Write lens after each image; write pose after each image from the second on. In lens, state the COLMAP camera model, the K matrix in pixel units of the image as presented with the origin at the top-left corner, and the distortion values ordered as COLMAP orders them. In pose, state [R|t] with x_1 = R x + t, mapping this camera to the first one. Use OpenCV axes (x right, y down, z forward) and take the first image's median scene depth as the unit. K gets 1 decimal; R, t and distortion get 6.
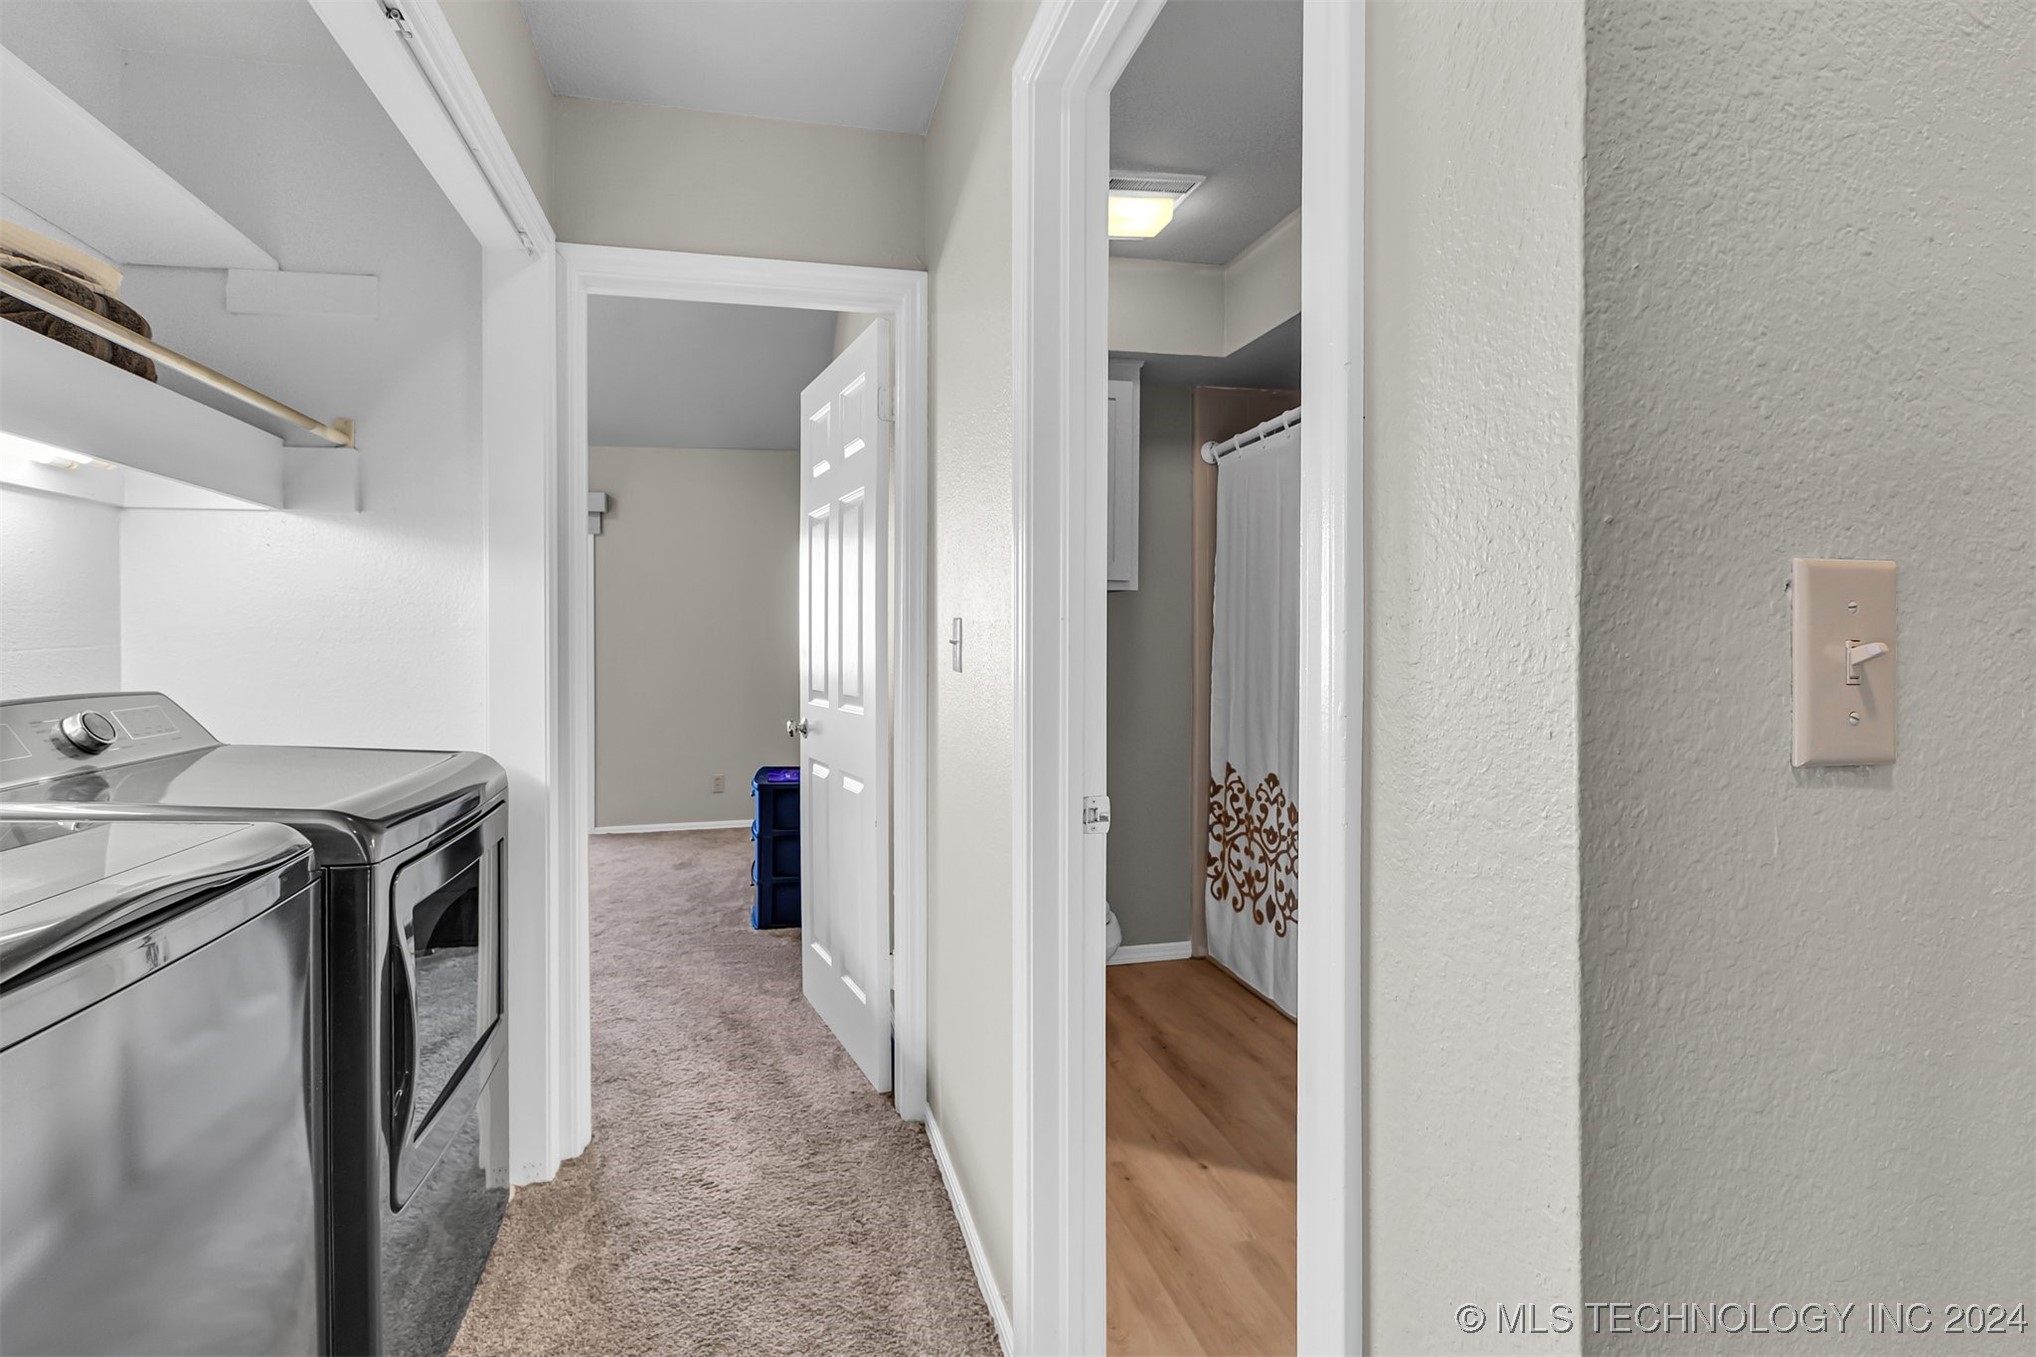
lens RADIAL K [[983.5, 0, 1022.2], [0, 983.5, 664.3], [0, 0, 1]] dist [0.001315, -0.001132]
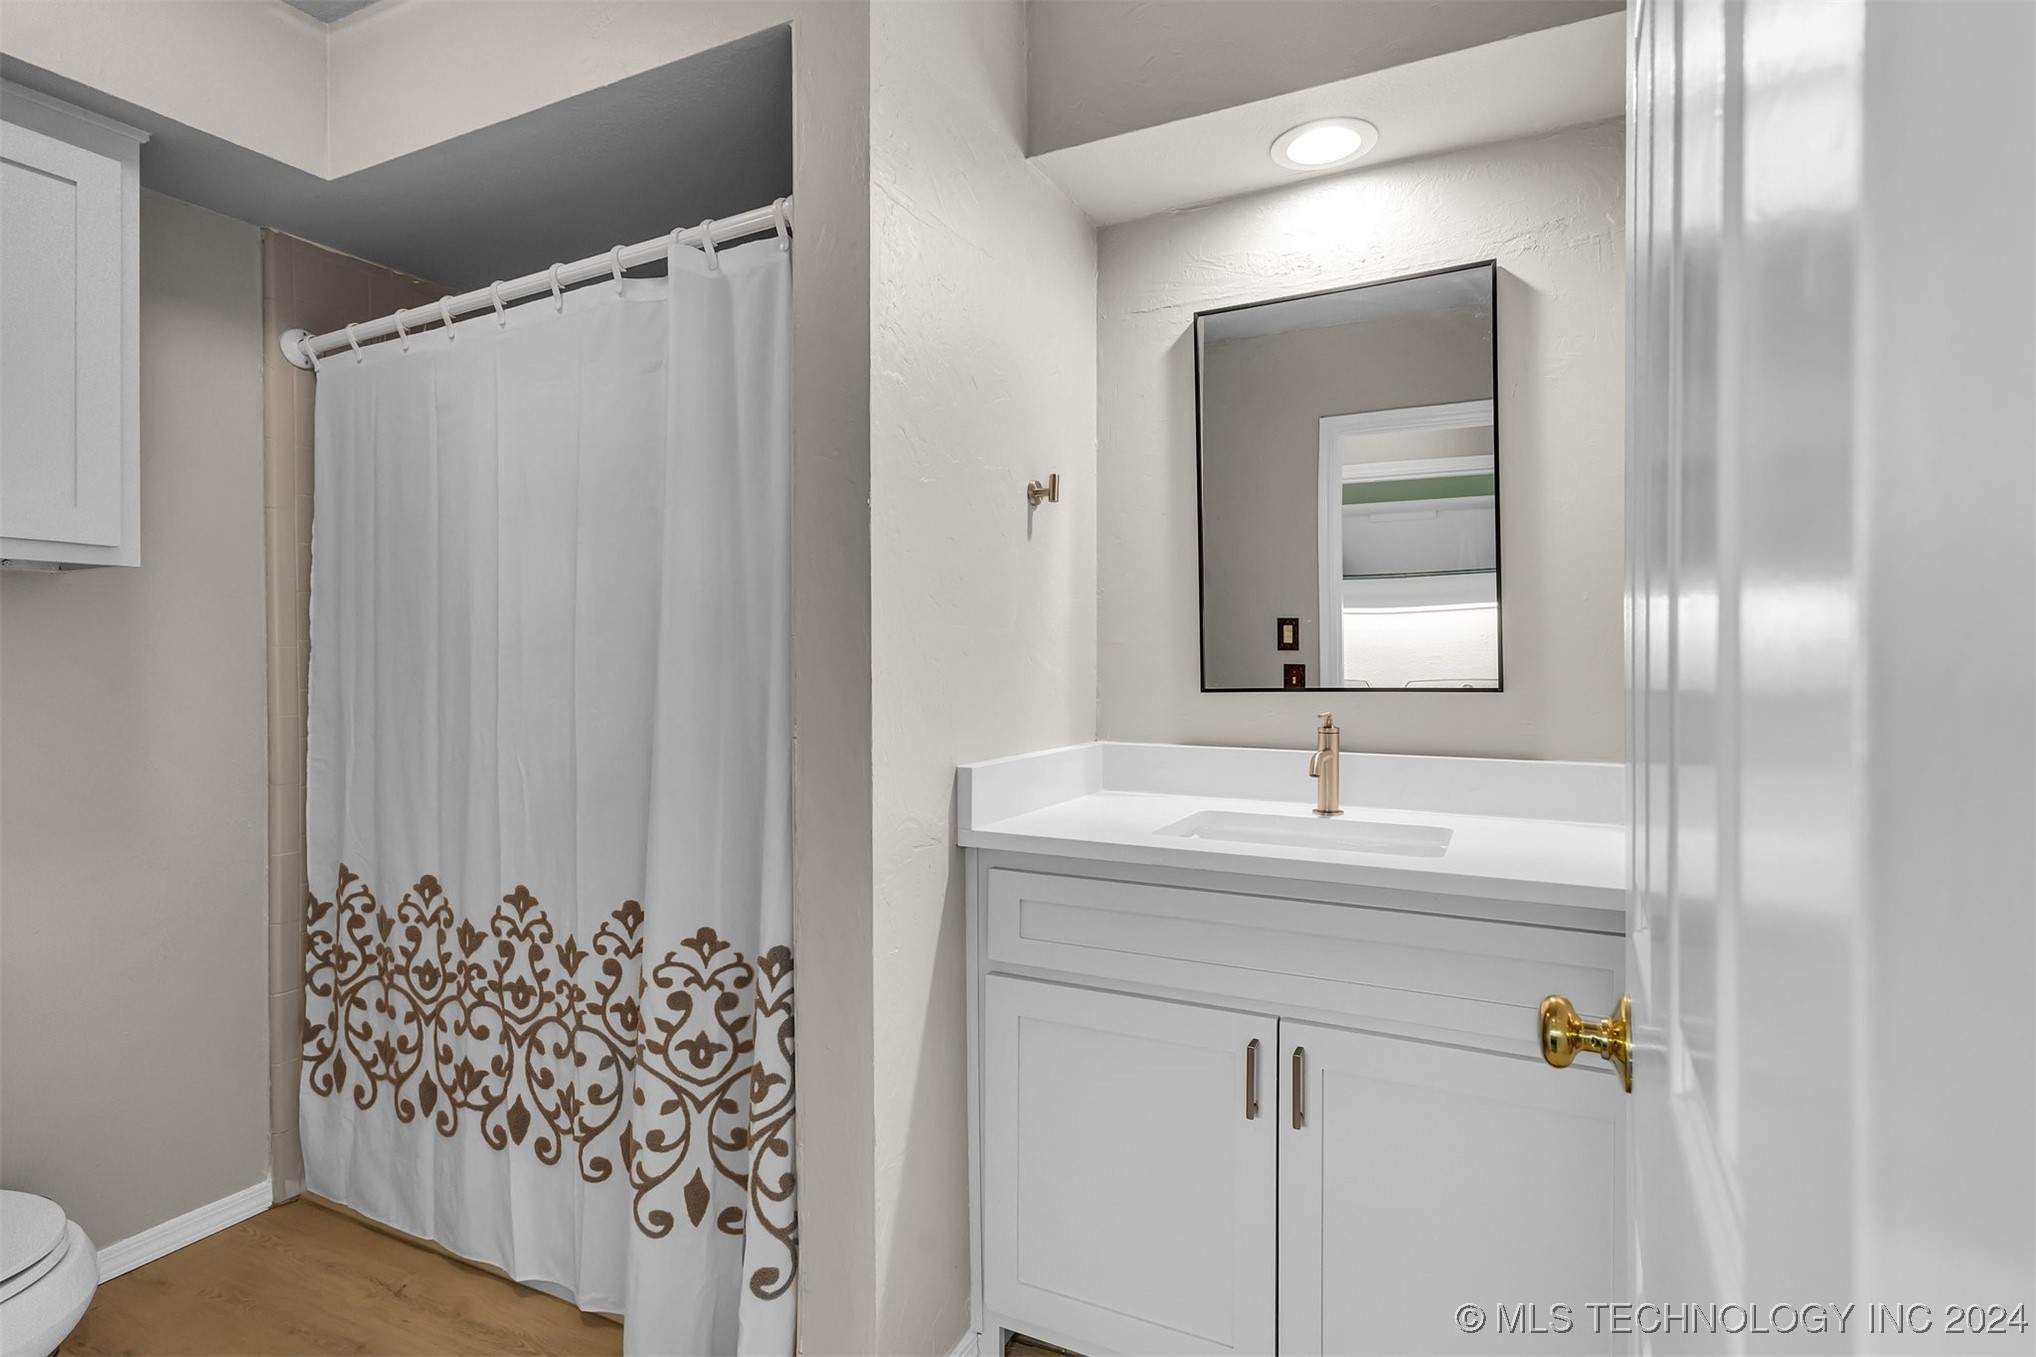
lens RADIAL K [[983.5, 0, 1031.2], [0, 983.5, 673.3], [0, 0, 1]] dist [0.001315, -0.001132]
pose [[0.681782, -0.007711, 0.731514, 0.059007], [0.016834, 0.999845, -0.005150, -0.006194], [-0.731361, 0.015825, 0.681807, 0.288291]]
